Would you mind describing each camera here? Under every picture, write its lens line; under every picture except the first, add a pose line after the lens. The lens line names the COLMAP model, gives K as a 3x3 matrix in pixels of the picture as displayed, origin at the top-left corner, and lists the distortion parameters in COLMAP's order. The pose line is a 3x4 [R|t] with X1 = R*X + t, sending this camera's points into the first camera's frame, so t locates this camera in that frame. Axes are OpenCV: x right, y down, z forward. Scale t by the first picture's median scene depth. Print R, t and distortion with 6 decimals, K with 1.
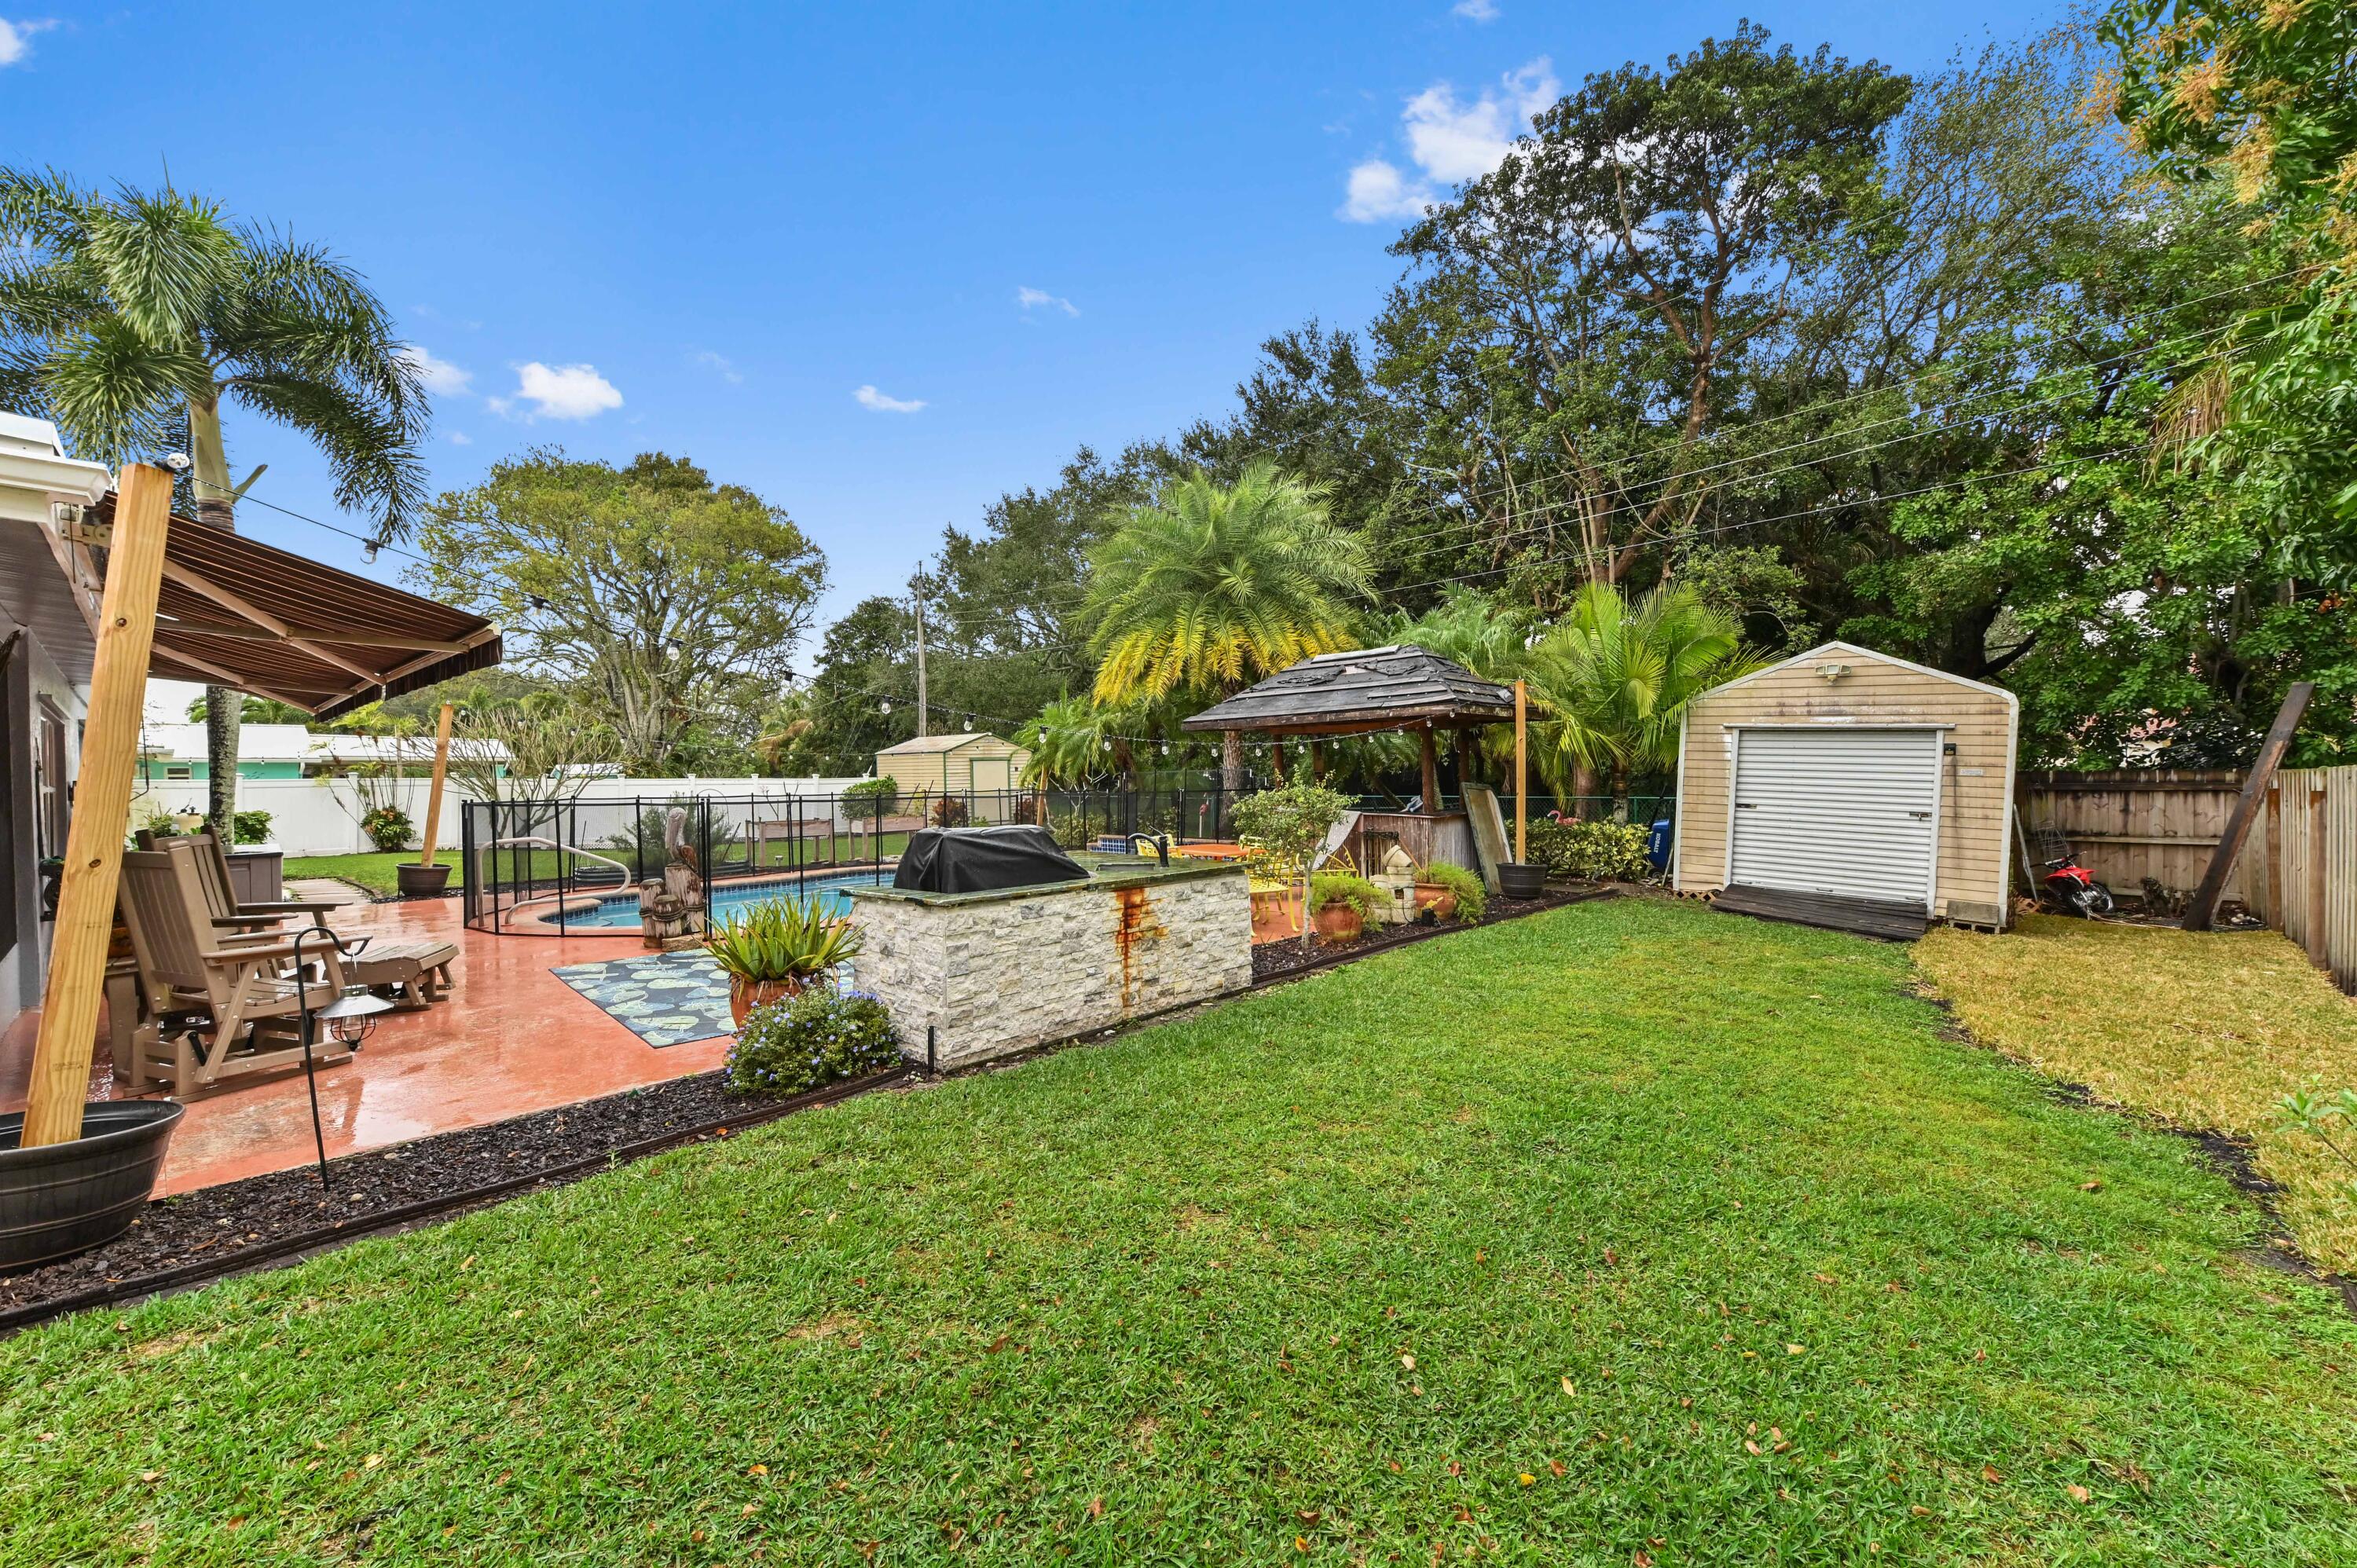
lens RADIAL K [[919.8, 0, 1173.4], [0, 919.8, 786.0], [0, 0, 1]] dist [0.015357, 0.000648]
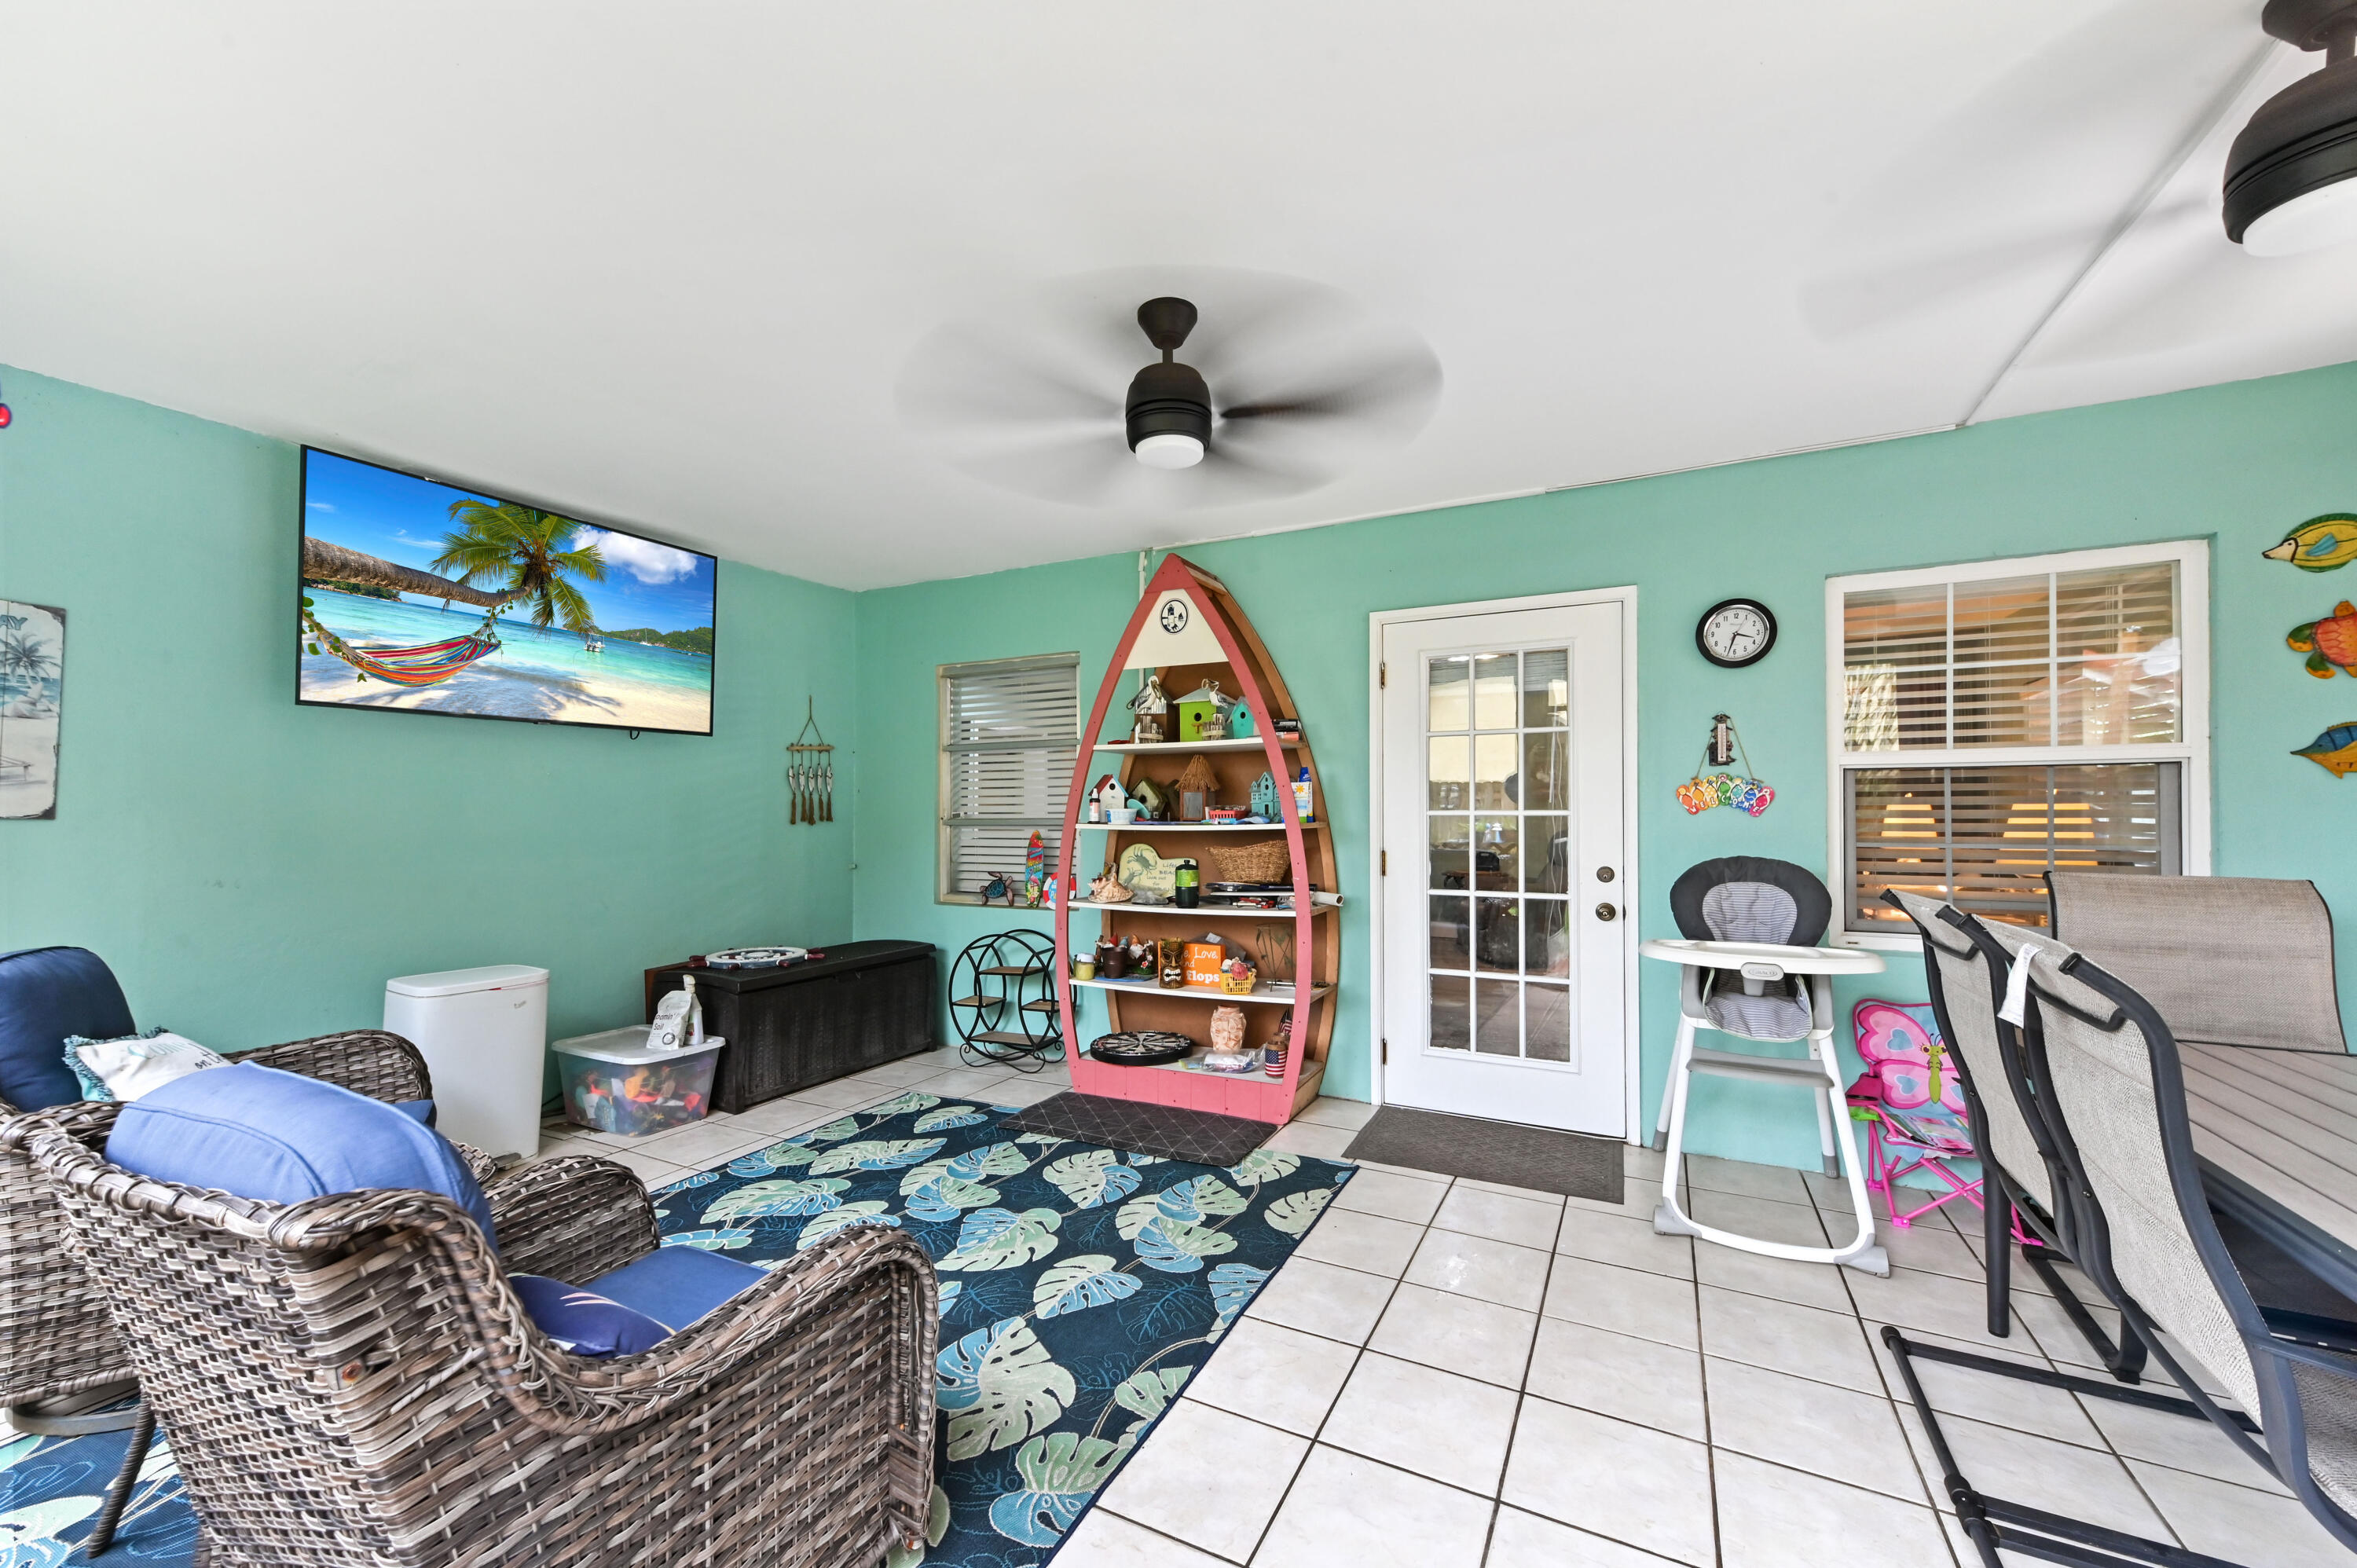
lens RADIAL K [[919.8, 0, 1179.0], [0, 919.8, 804.8], [0, 0, 1]] dist [0.015357, 0.000648]
pose [[-0.346063, 0.019345, 0.938012, -0.500340], [0.018575, 0.999733, -0.013765, 0.016814], [-0.938028, 0.012660, -0.346329, 0.620326]]
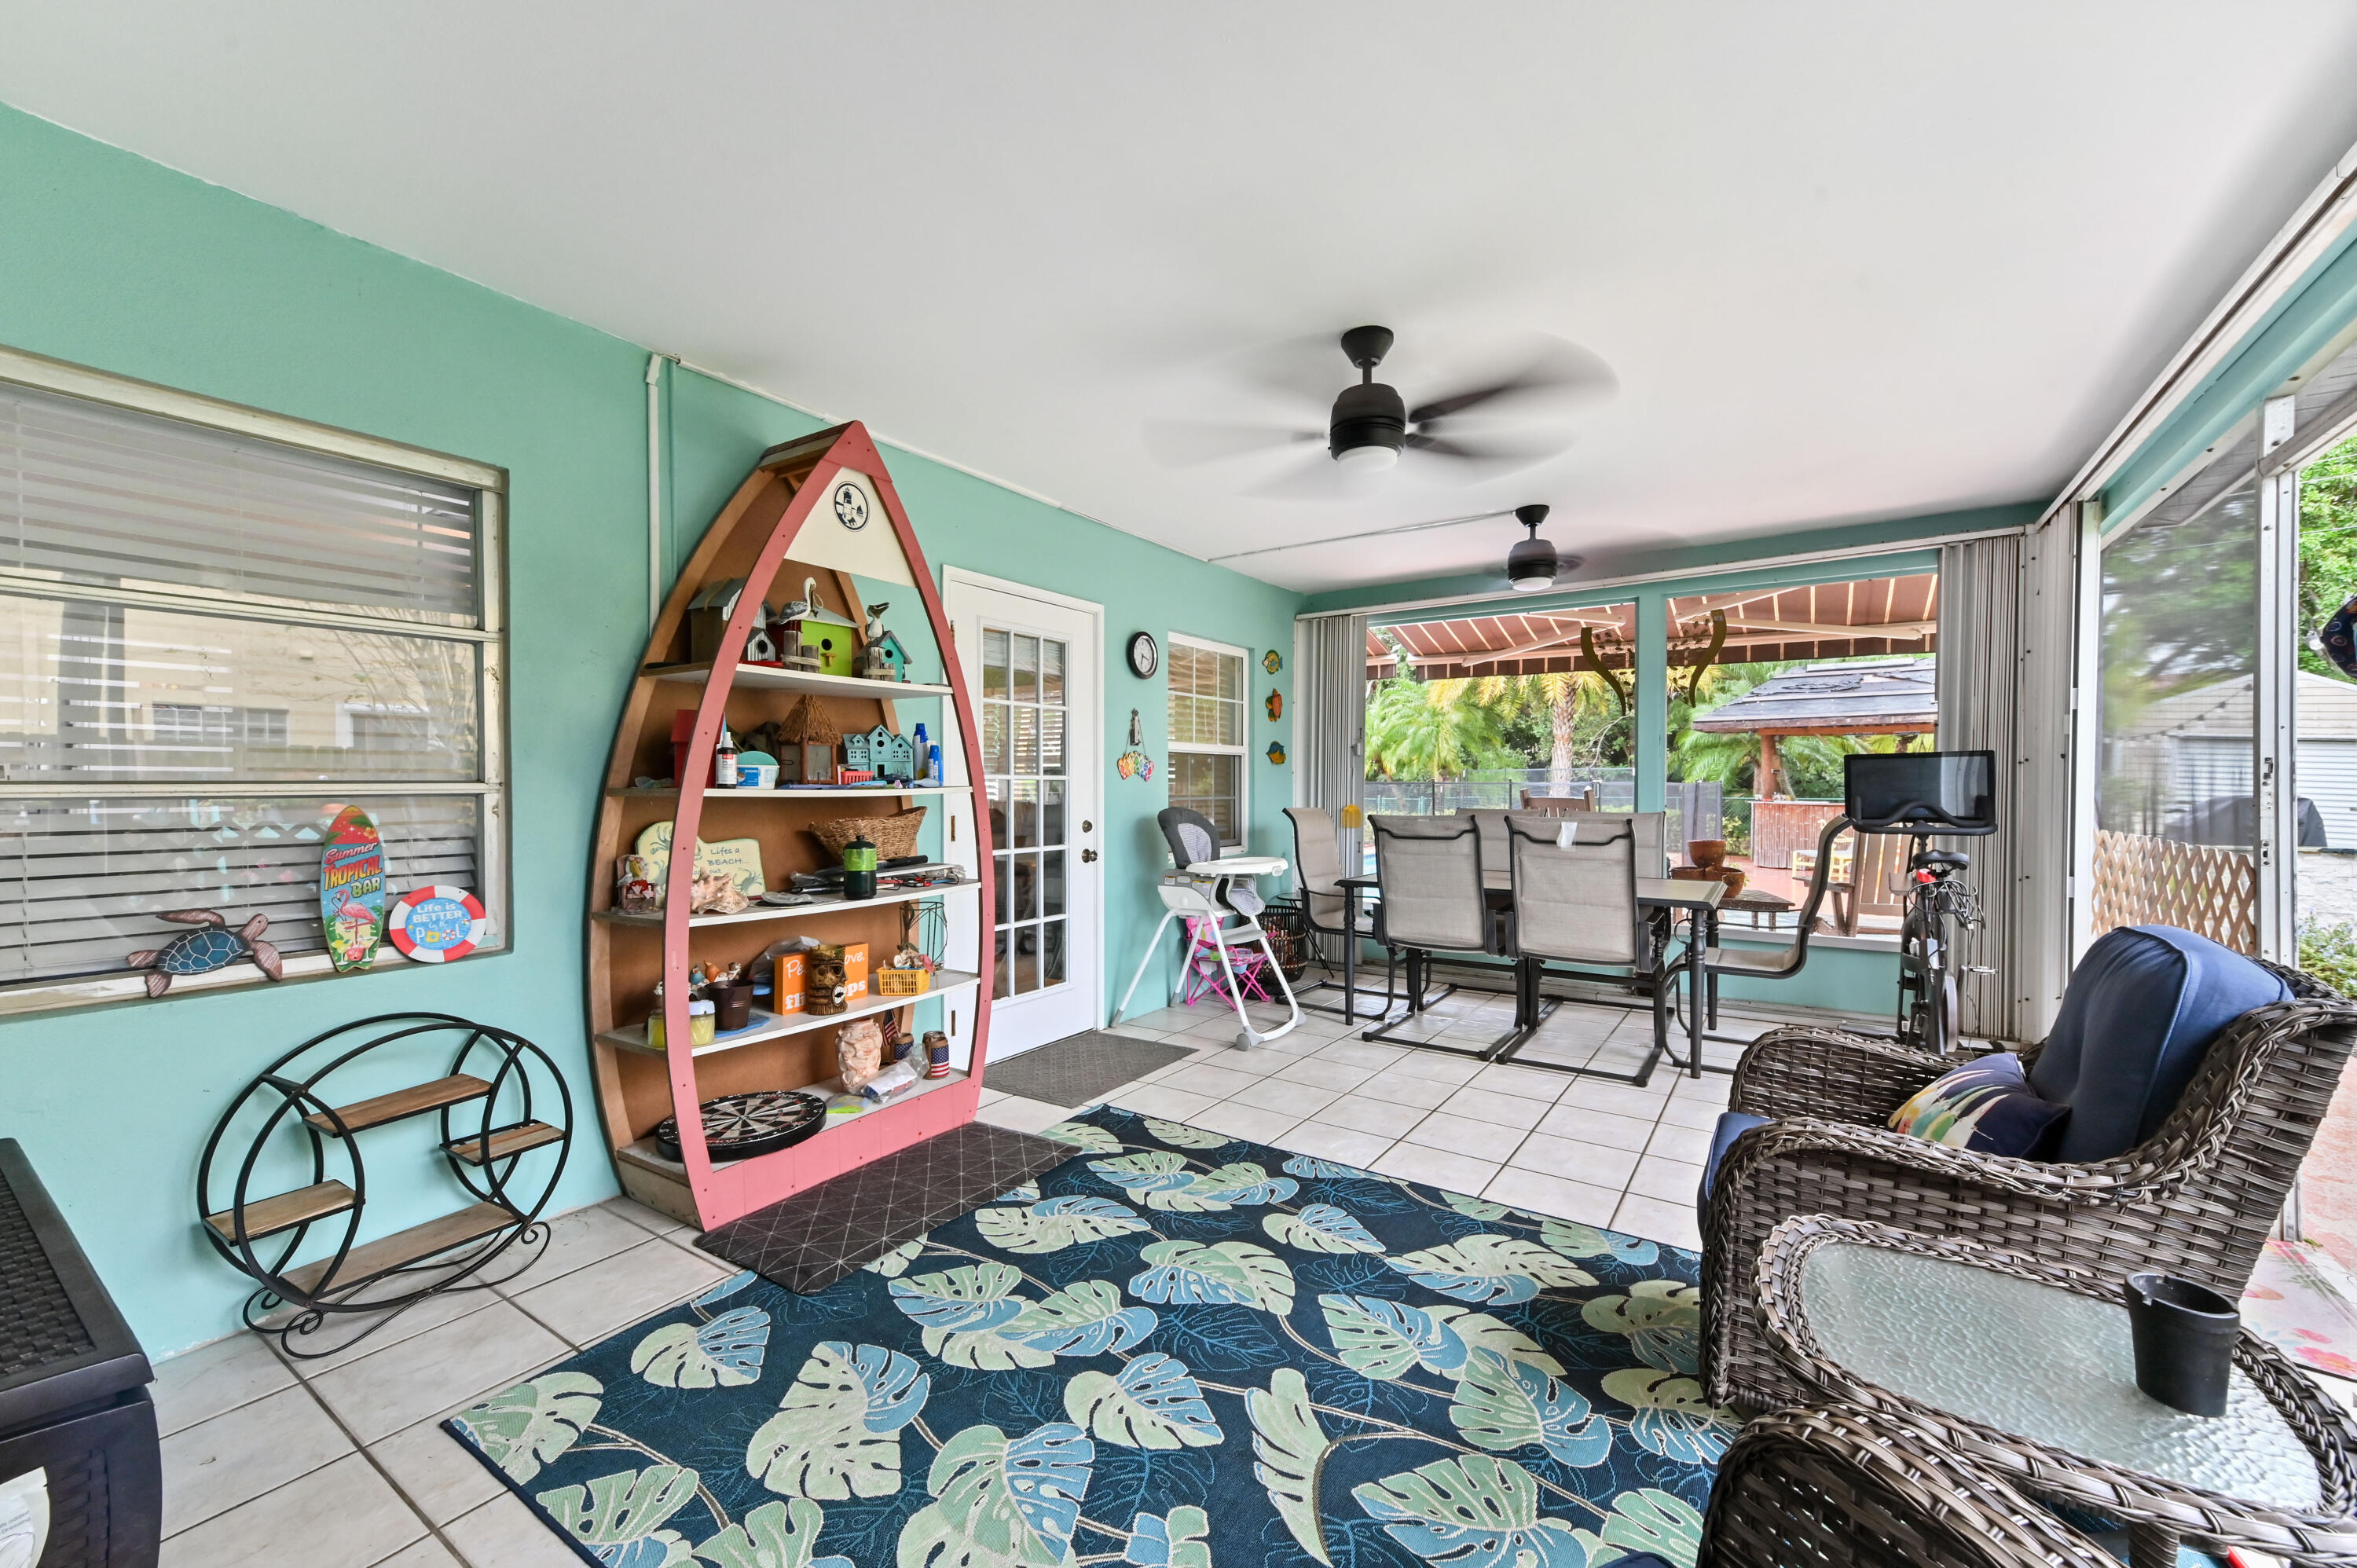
lens RADIAL K [[919.8, 0, 1183.7], [0, 919.8, 809.5], [0, 0, 1]] dist [0.015357, 0.000648]
pose [[-0.973696, 0.013833, -0.227431, -0.202076], [0.003244, 0.998896, 0.046869, 0.012864], [0.227828, 0.044899, -0.972666, 0.775691]]
